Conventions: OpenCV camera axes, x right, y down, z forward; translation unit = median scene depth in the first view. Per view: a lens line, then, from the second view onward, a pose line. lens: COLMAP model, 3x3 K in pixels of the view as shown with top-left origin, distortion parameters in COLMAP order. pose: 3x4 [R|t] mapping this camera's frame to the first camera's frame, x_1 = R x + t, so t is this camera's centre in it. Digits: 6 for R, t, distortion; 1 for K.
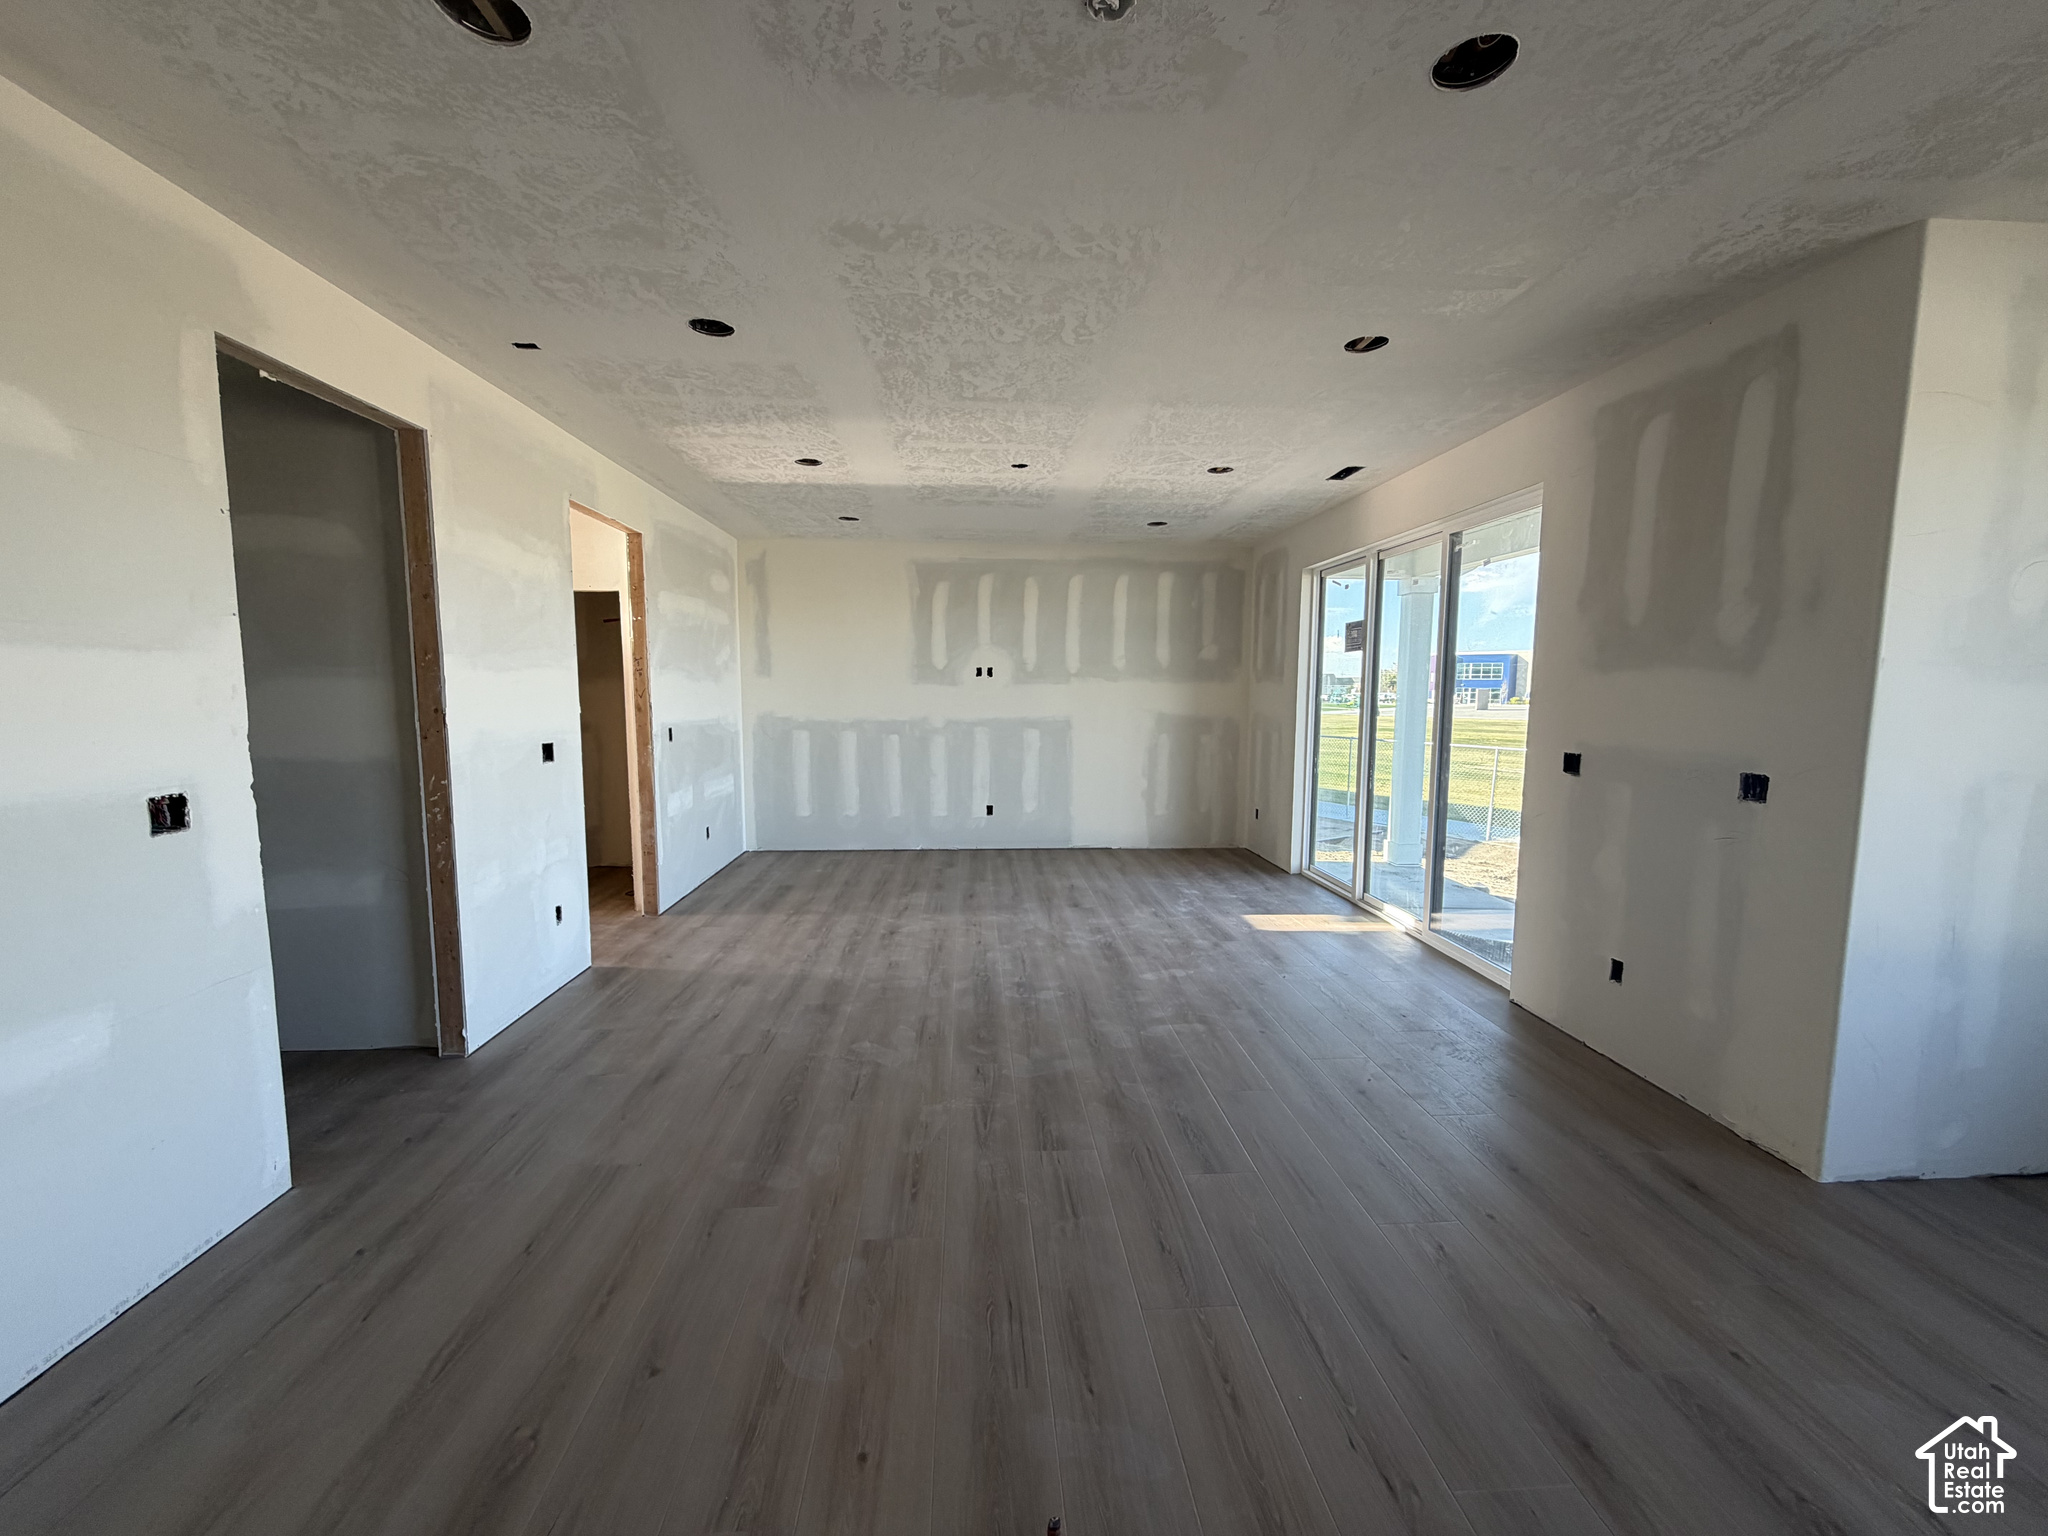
lens RADIAL K [[819.4, 0, 1025.4], [0, 819.4, 766.9], [0, 0, 1]] dist [0.000496, -0.000036]
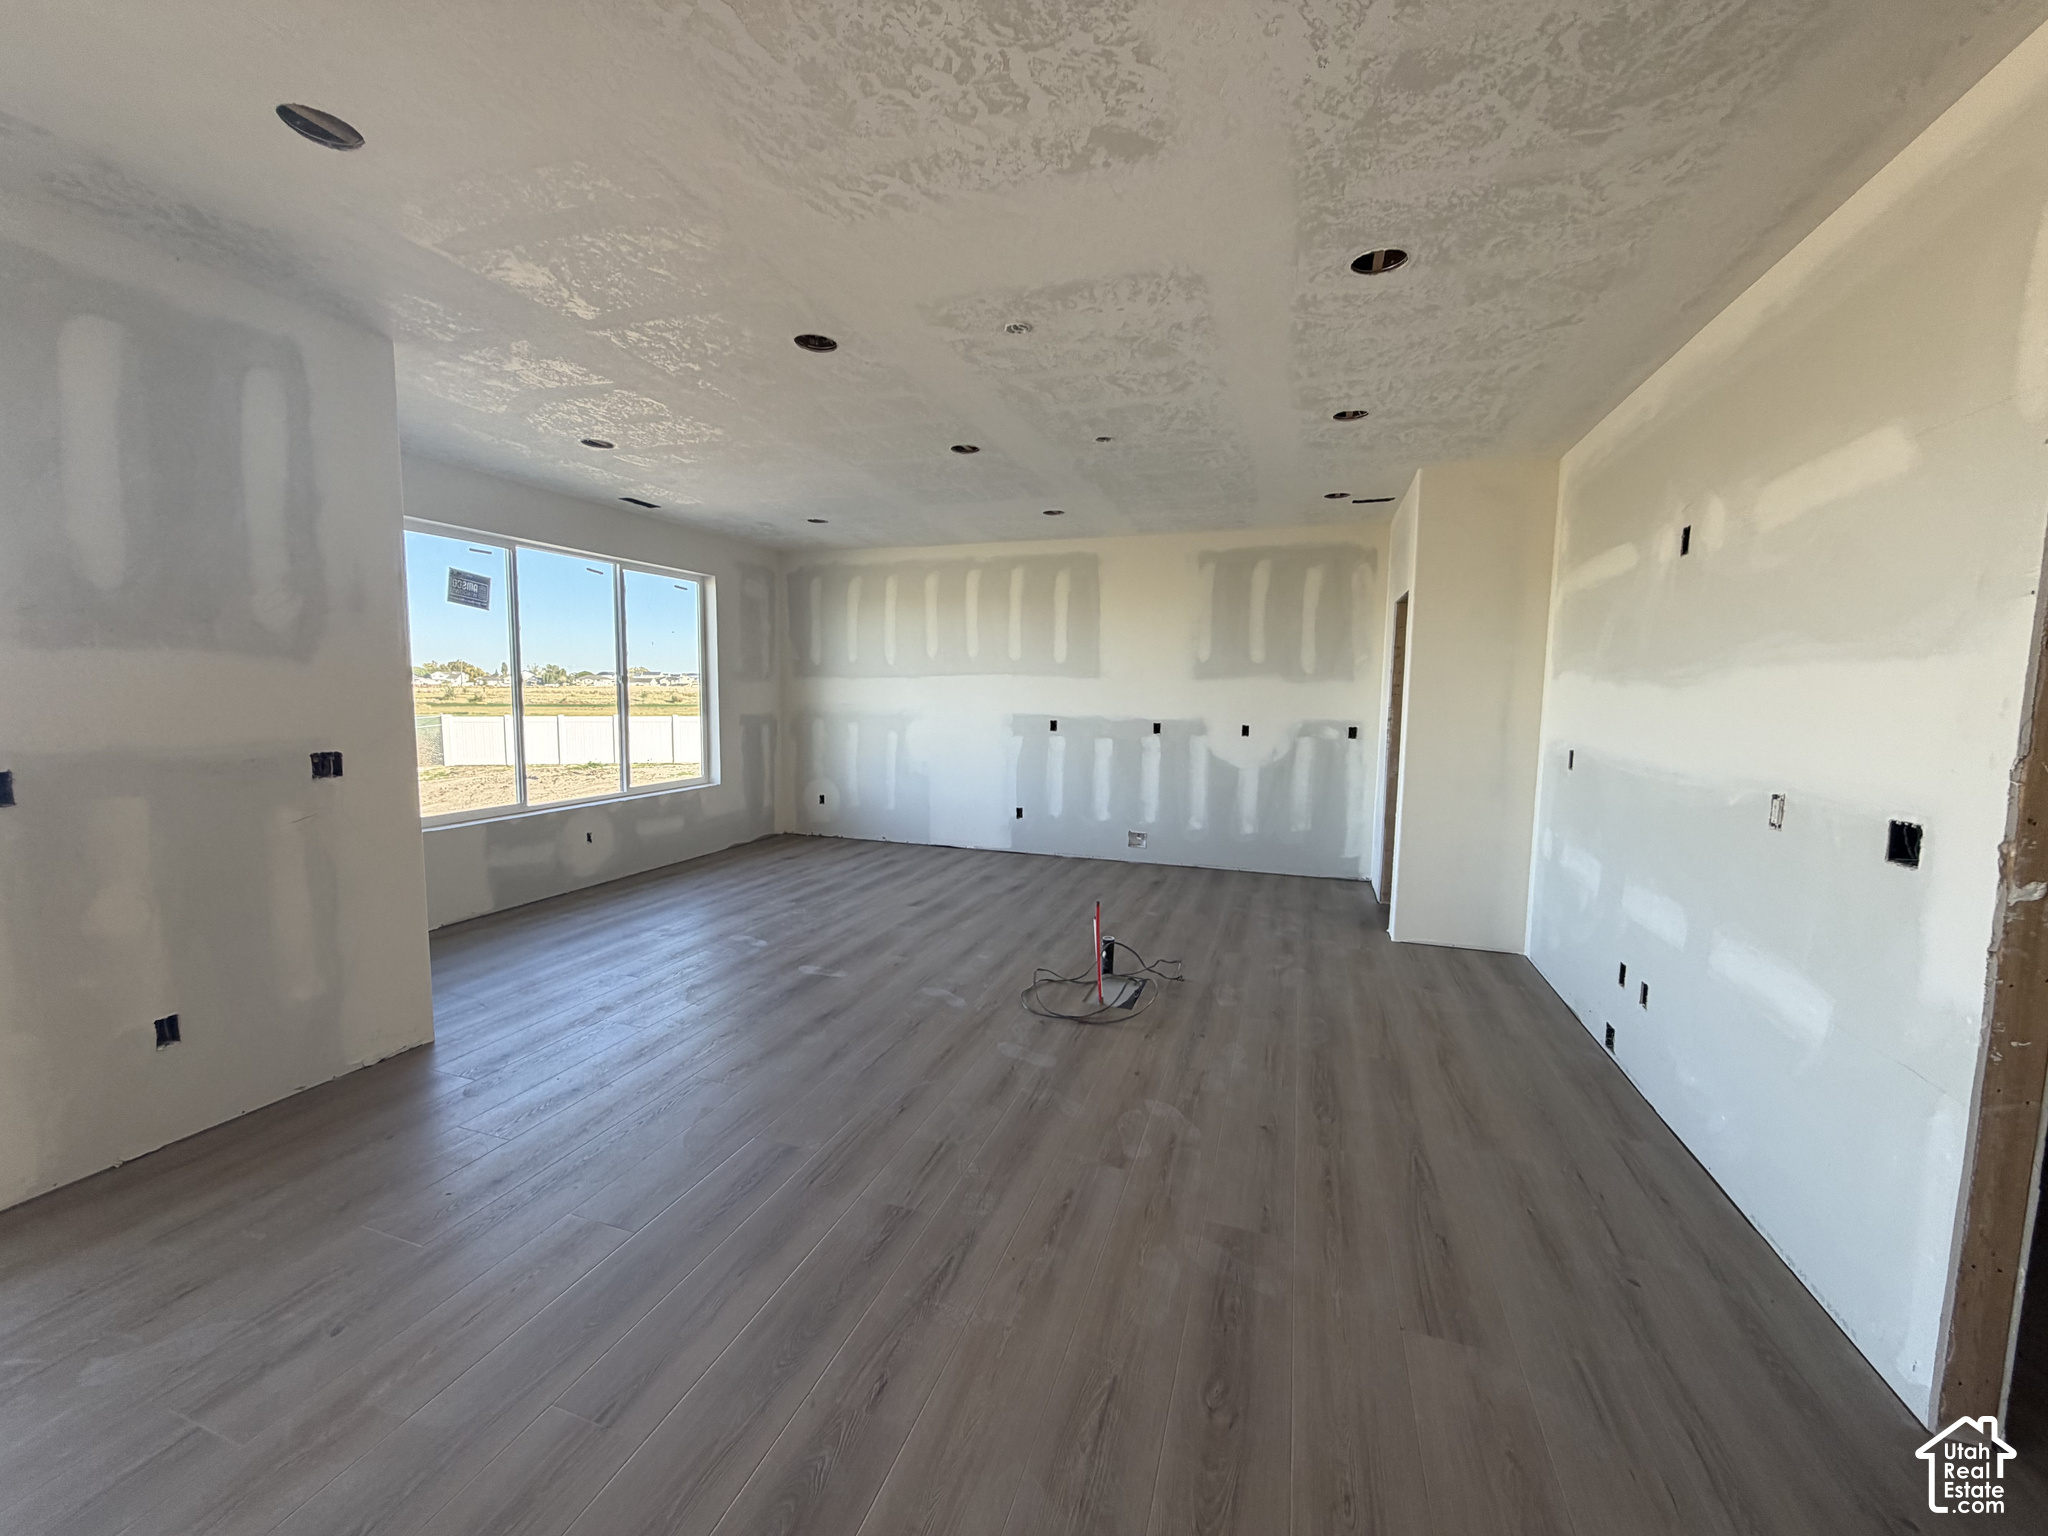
lens RADIAL K [[819.4, 0, 1023.3], [0, 819.4, 768.8], [0, 0, 1]] dist [0.000496, -0.000036]
pose [[-0.923427, -0.054653, 0.379863, -0.434526], [0.020476, 0.981381, 0.190975, -0.177945], [-0.383227, 0.184129, -0.905115, 1.828490]]
